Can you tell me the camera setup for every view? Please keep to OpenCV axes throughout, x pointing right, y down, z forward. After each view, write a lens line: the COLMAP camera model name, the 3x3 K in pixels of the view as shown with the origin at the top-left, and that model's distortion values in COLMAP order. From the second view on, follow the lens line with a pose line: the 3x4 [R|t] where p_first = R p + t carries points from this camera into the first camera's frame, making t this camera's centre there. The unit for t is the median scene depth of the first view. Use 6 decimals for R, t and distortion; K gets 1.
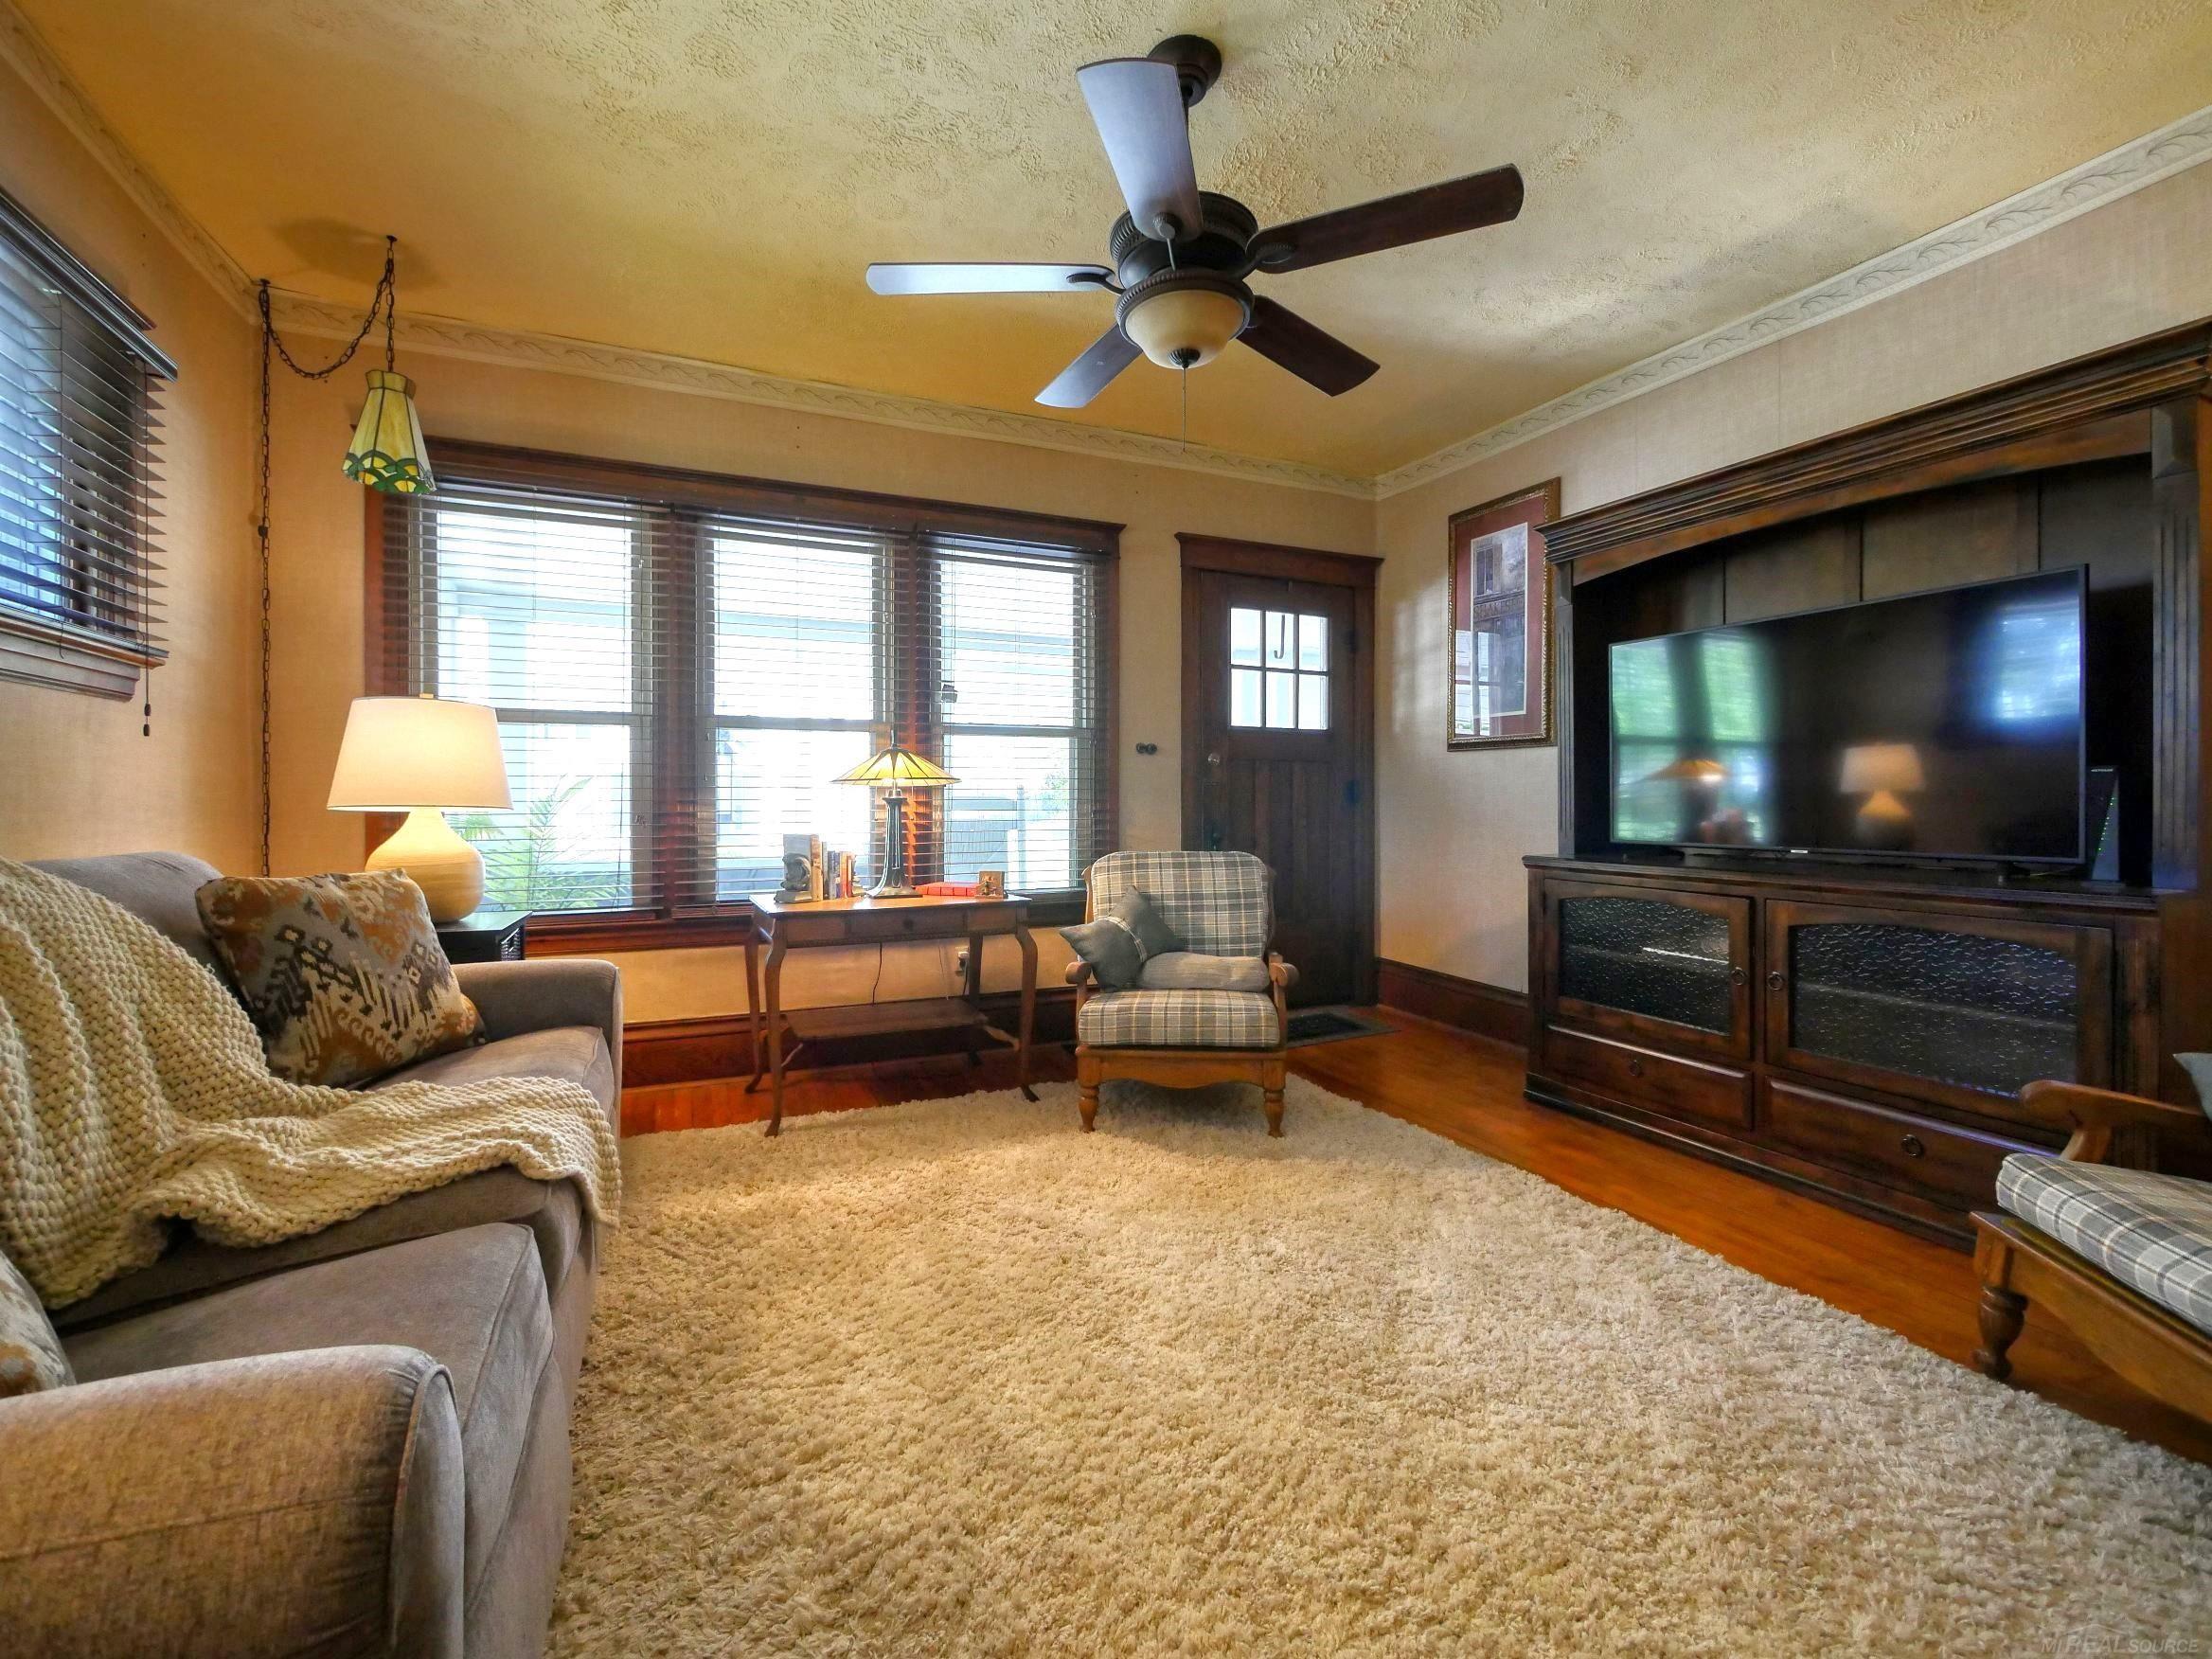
lens RADIAL K [[937.8, 0, 1093.9], [0, 937.8, 800.4], [0, 0, 1]] dist [-0.012165, 0.000087]
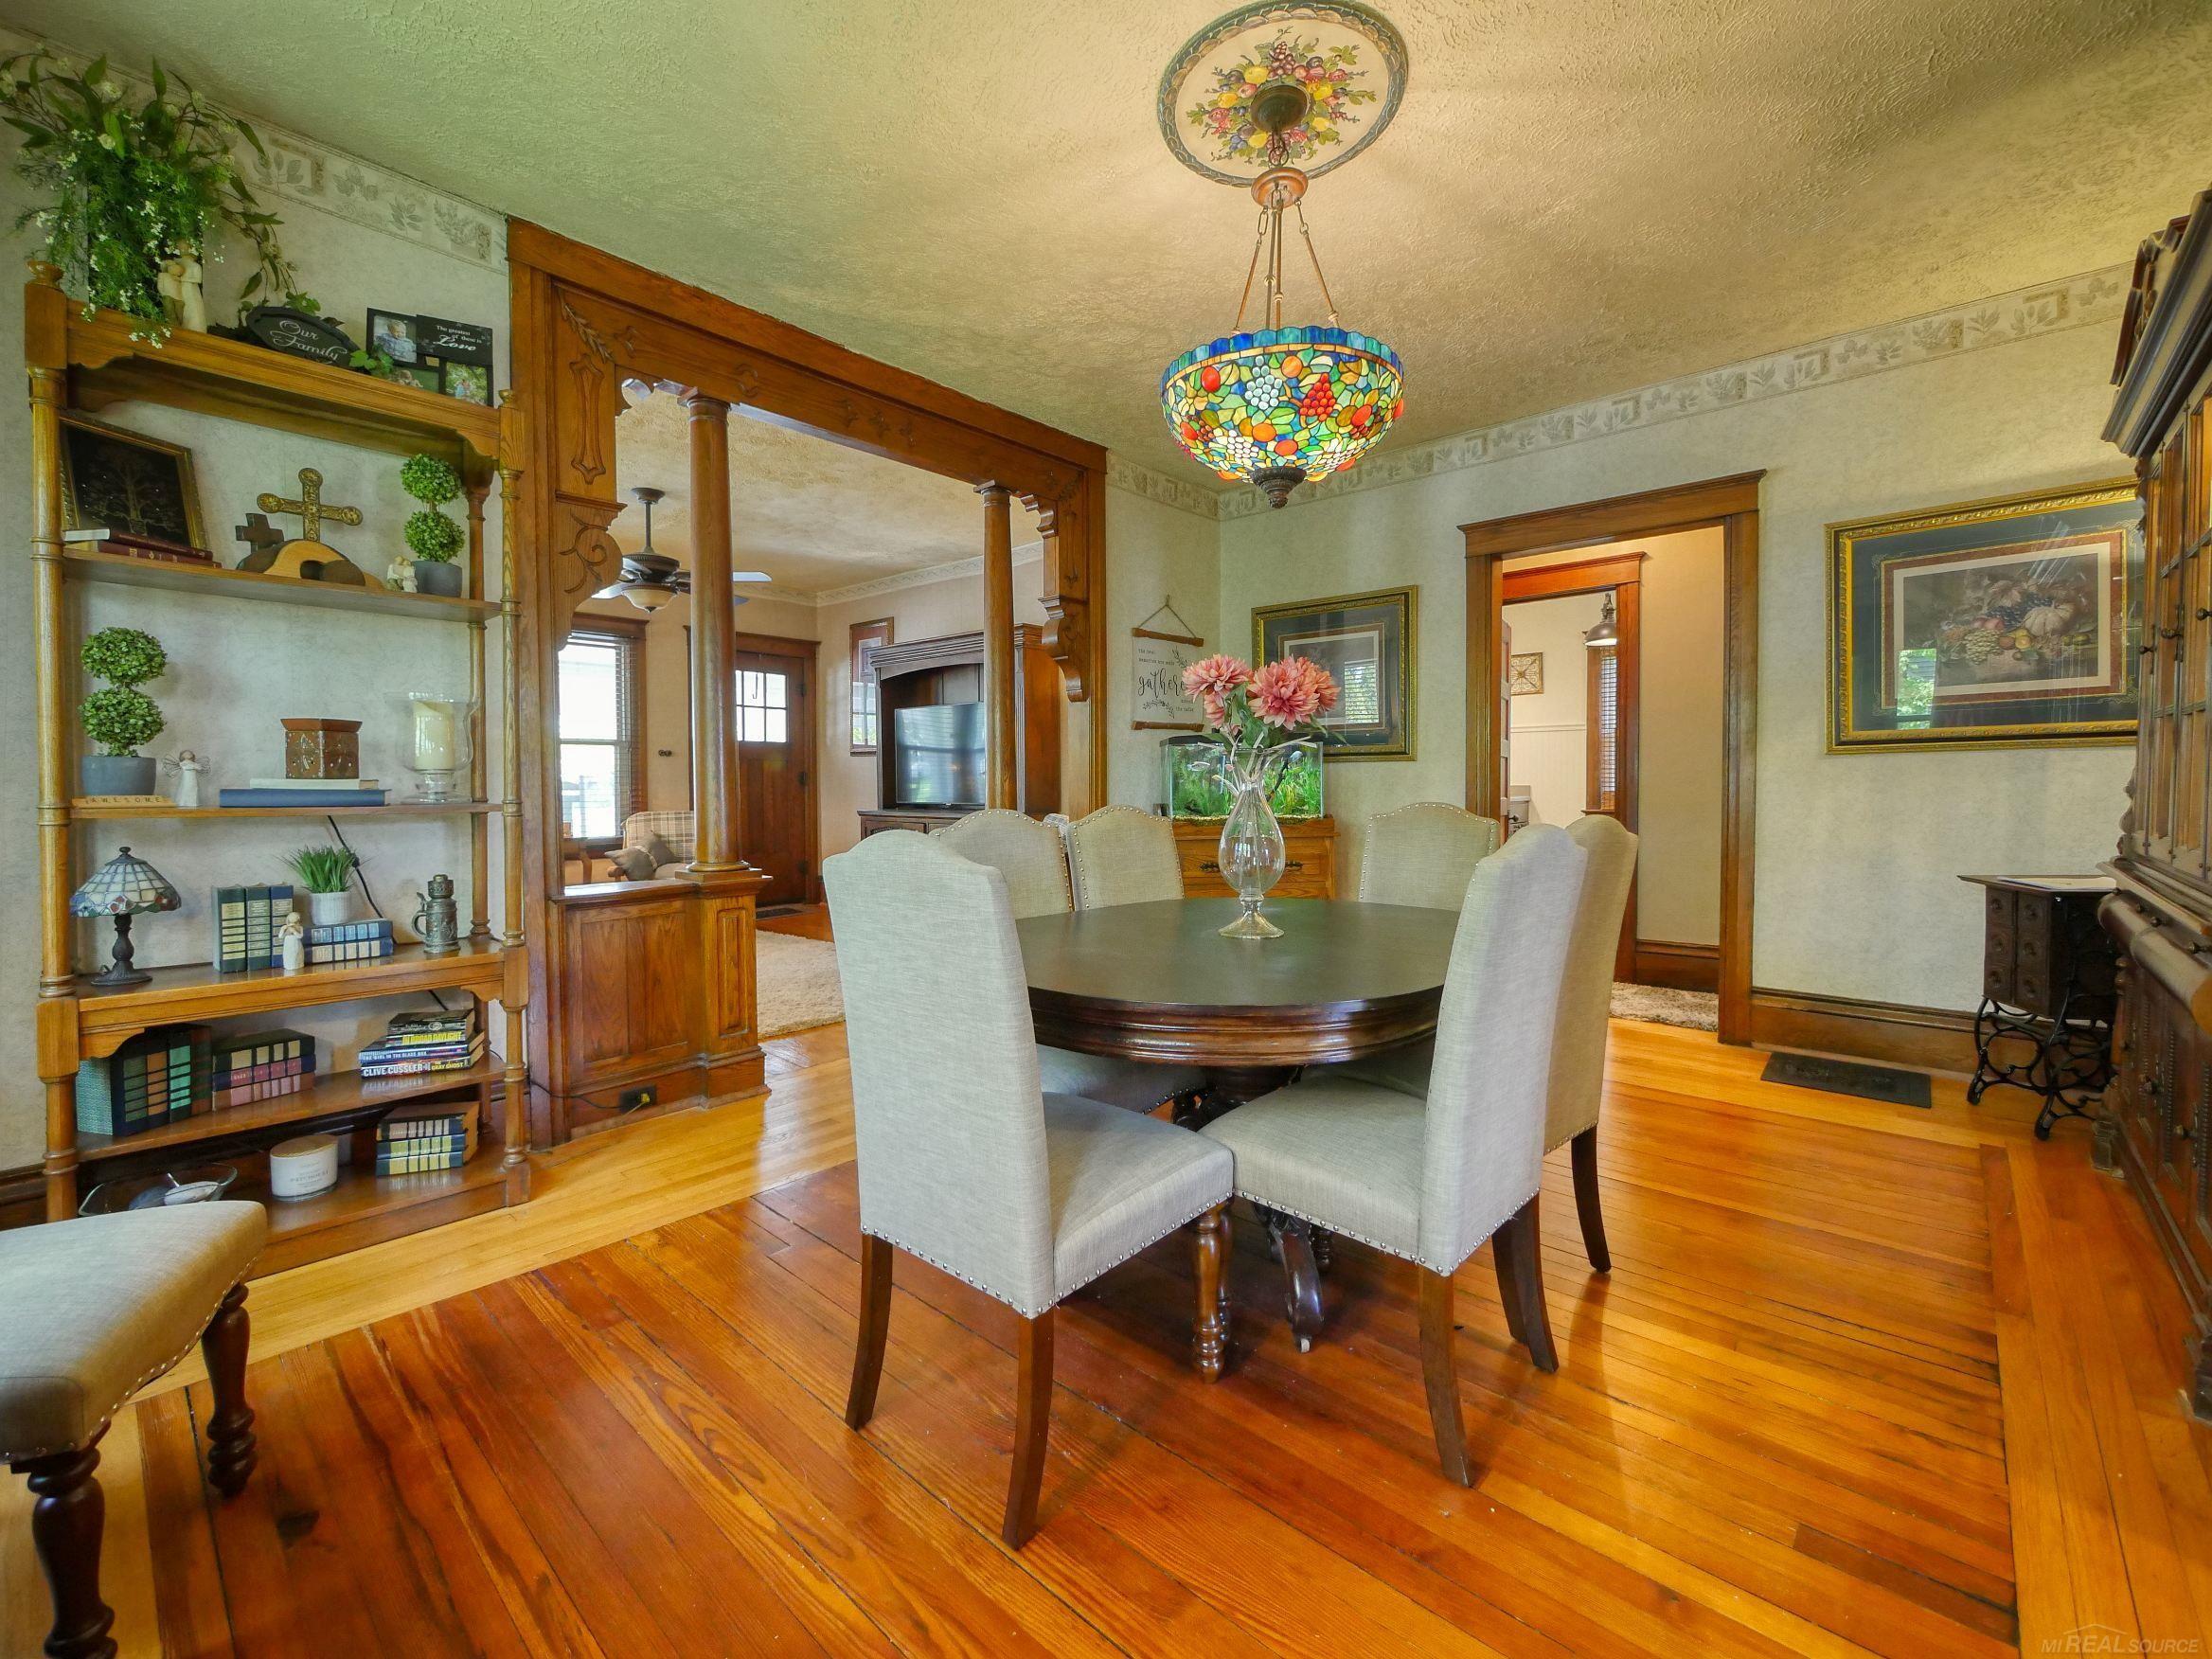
lens RADIAL K [[937.8, 0, 1093.9], [0, 937.8, 800.4], [0, 0, 1]] dist [-0.012165, 0.000087]
pose [[0.913432, -0.007668, 0.406920, 0.075150], [0.001154, 0.999867, 0.016249, 0.003857], [-0.406991, -0.014373, 0.913319, -0.855314]]
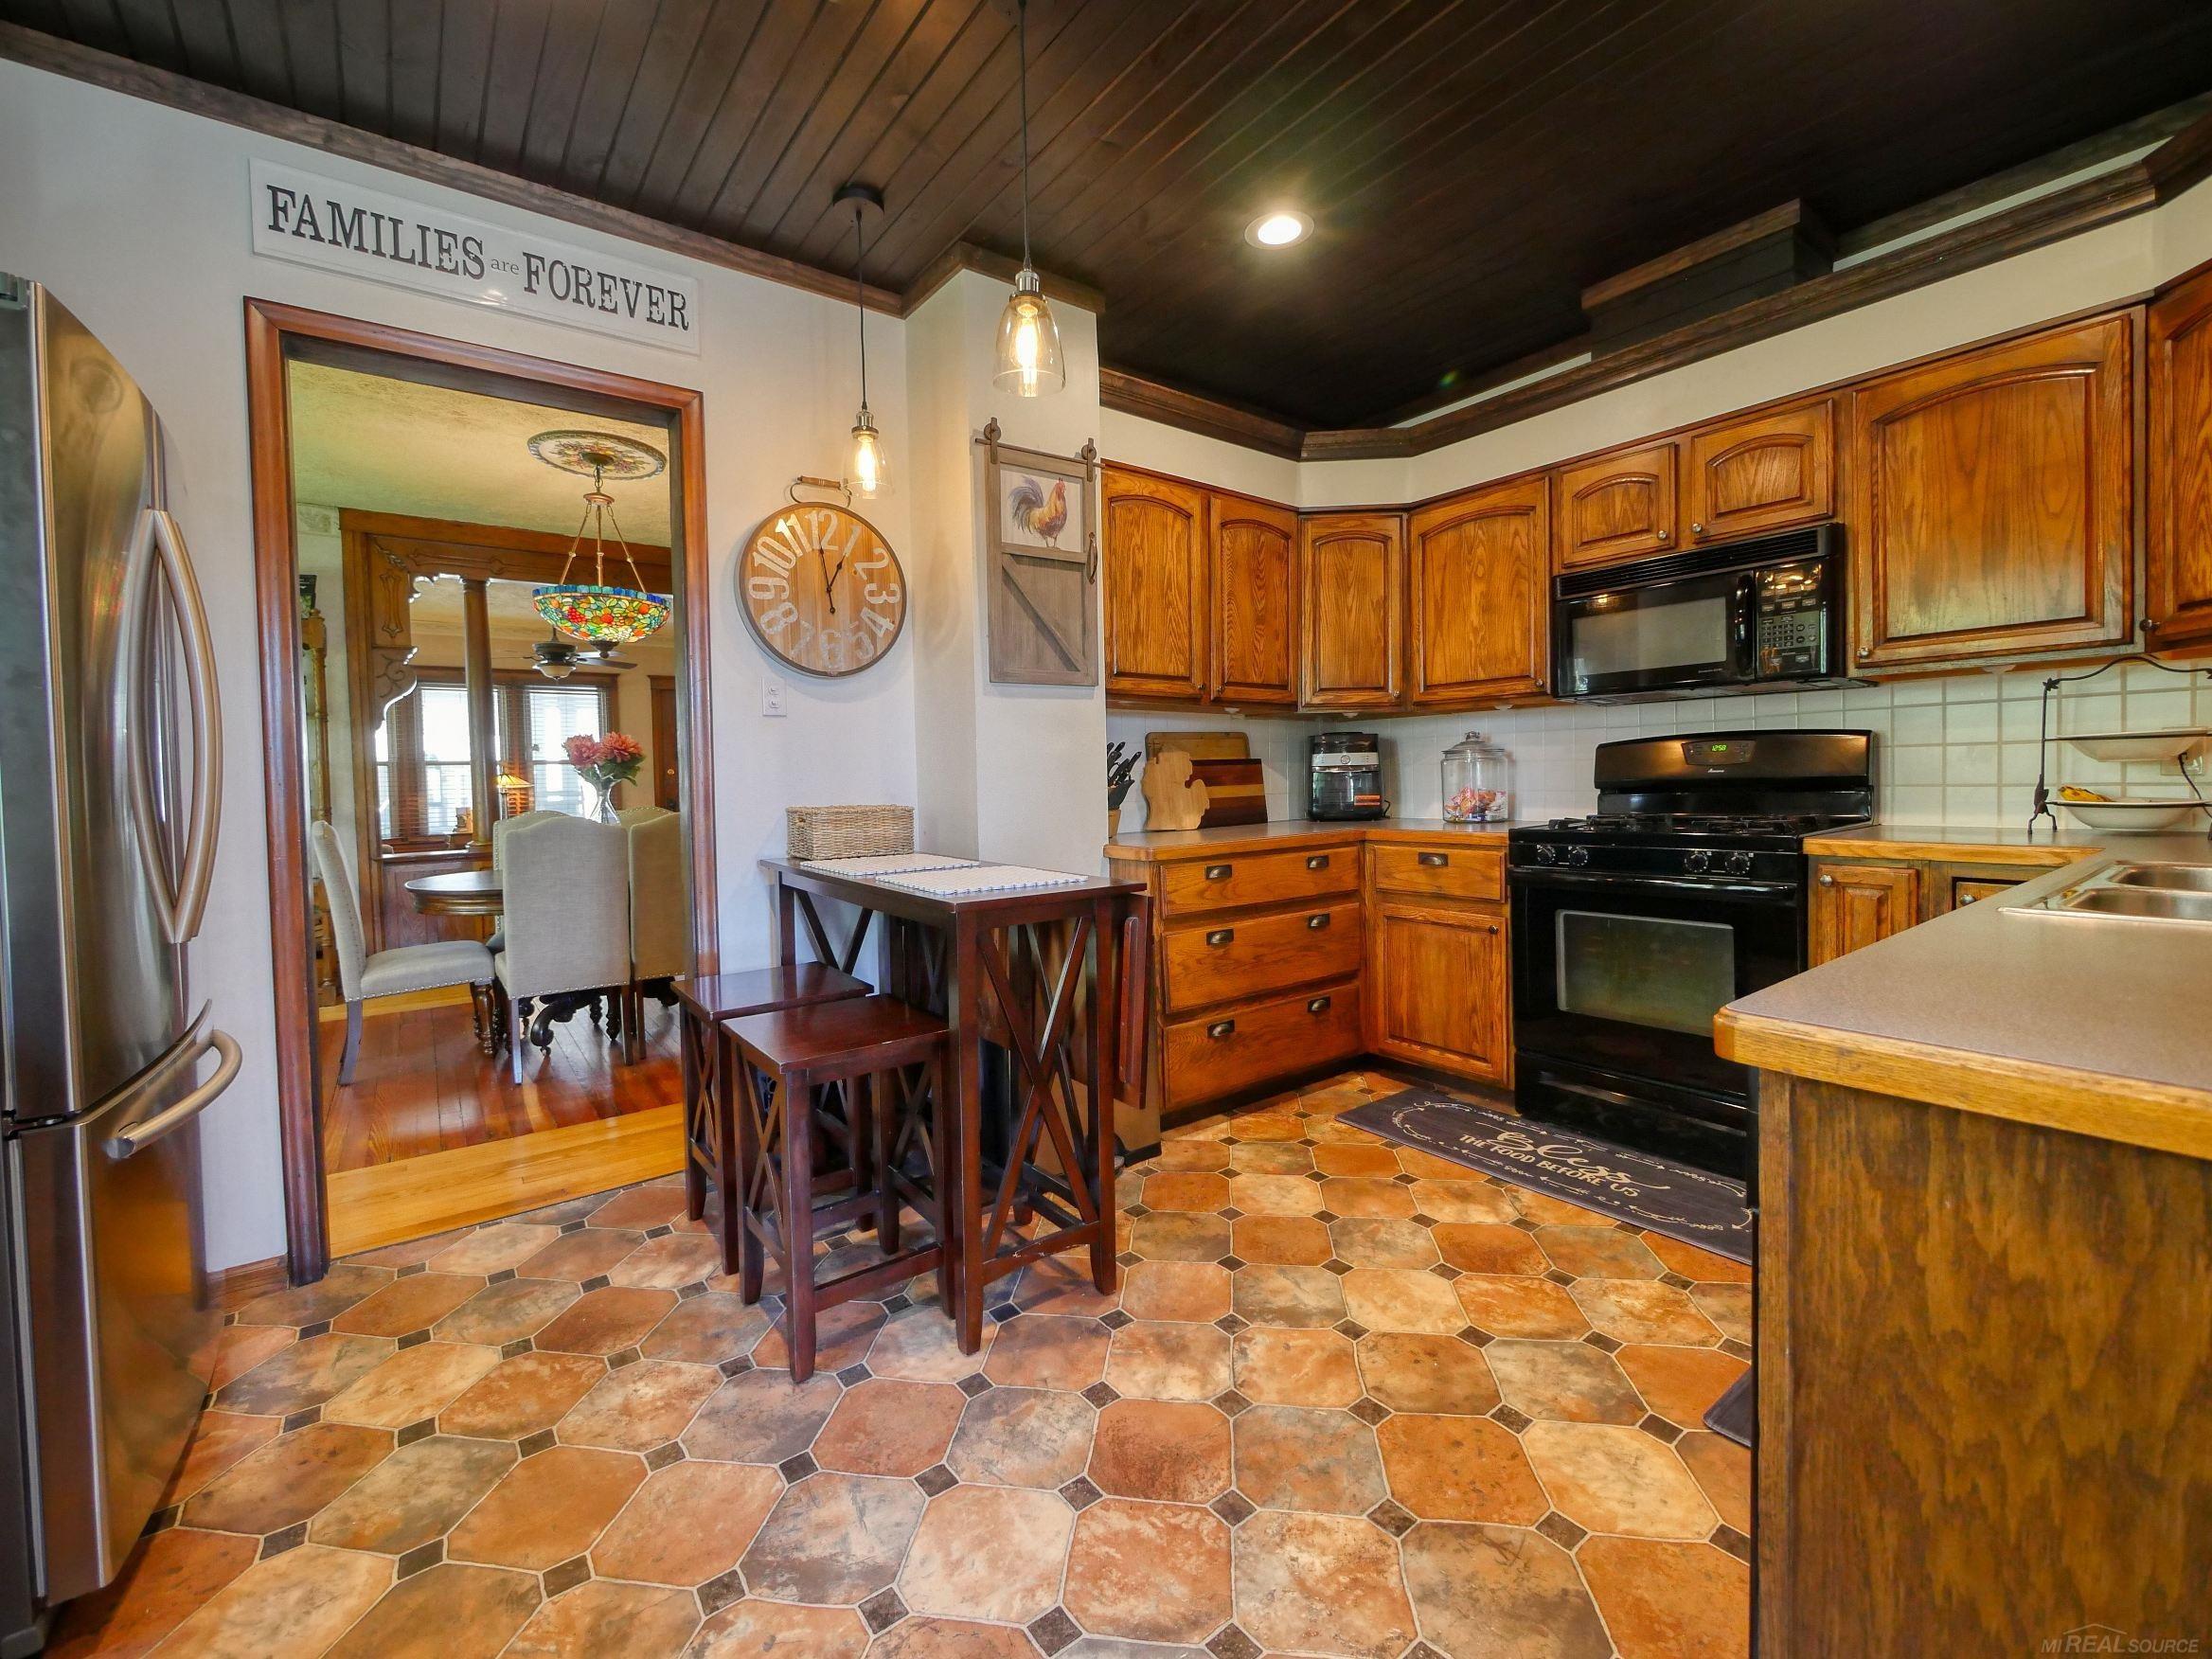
lens RADIAL K [[937.8, 0, 1093.9], [0, 937.8, 800.4], [0, 0, 1]] dist [-0.012165, 0.000087]
pose [[0.972172, -0.024384, 0.232995, 0.614110], [0.020582, 0.999613, 0.018736, 0.002120], [-0.233362, -0.013419, 0.972297, -1.506676]]
